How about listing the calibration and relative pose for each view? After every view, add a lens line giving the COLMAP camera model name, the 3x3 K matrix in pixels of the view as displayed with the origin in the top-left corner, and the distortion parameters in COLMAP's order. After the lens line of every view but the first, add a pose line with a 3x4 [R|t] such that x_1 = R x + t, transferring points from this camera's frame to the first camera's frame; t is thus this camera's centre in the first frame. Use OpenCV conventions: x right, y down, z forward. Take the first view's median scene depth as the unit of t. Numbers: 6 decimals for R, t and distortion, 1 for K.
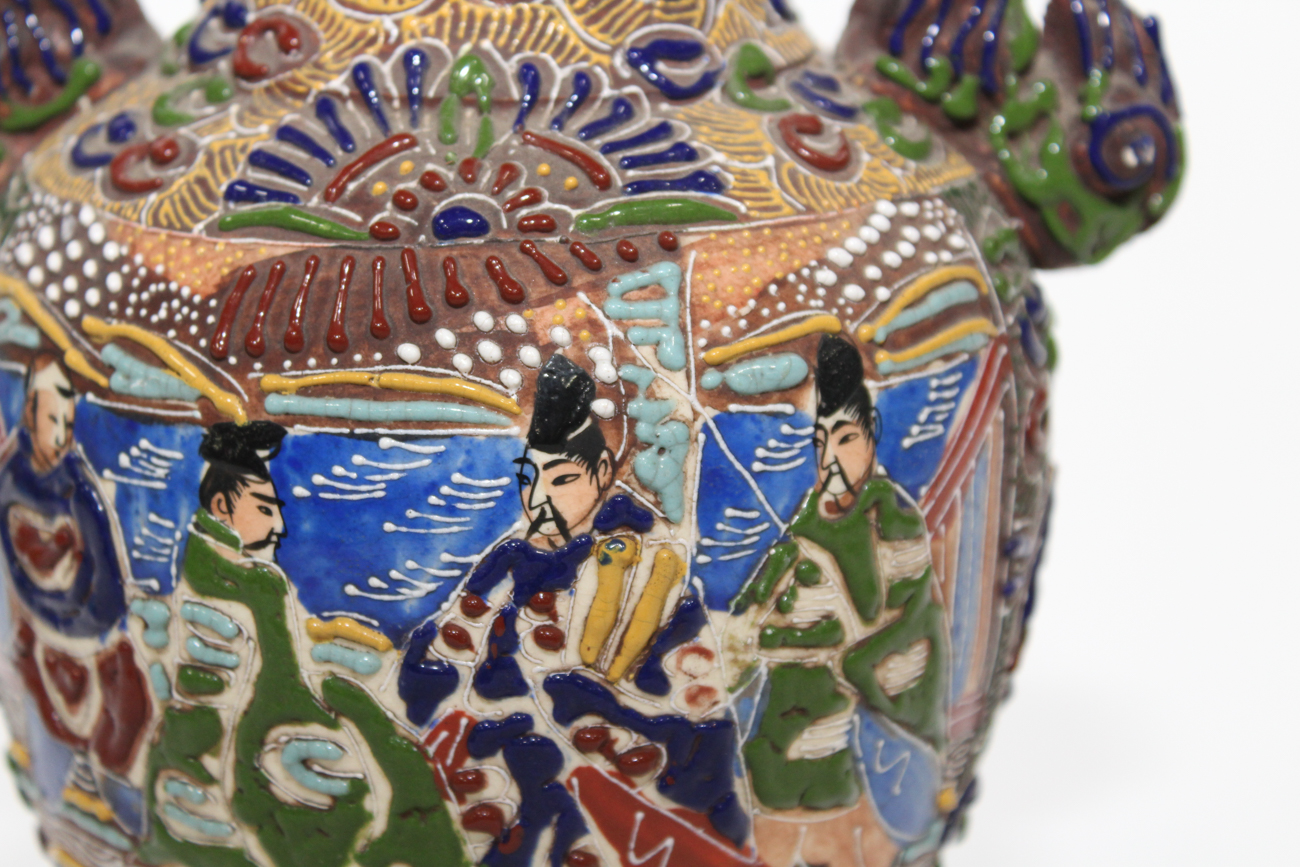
lens RADIAL K [[3004.1, 0, 591.8], [0, 3004.1, 431.6], [0, 0, 1]] dist [0.059332, 0.409399]
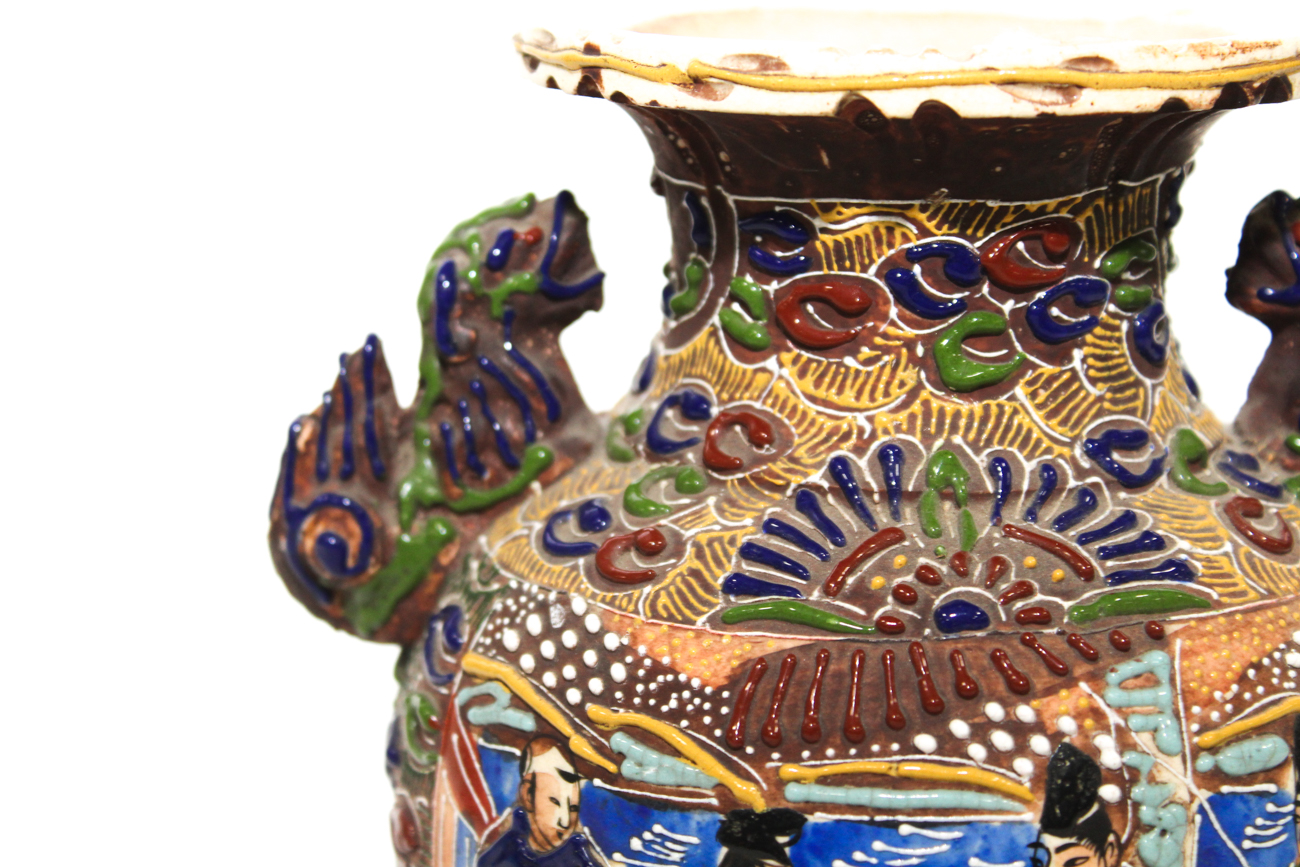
lens RADIAL K [[3004.1, 0, 591.8], [0, 3004.1, 431.6], [0, 0, 1]] dist [0.059332, 0.409399]
pose [[0.999172, -0.012018, 0.038883, -0.209186], [0.014487, 0.997853, -0.063867, -0.066934], [-0.038032, 0.064377, 0.997201, -0.054551]]
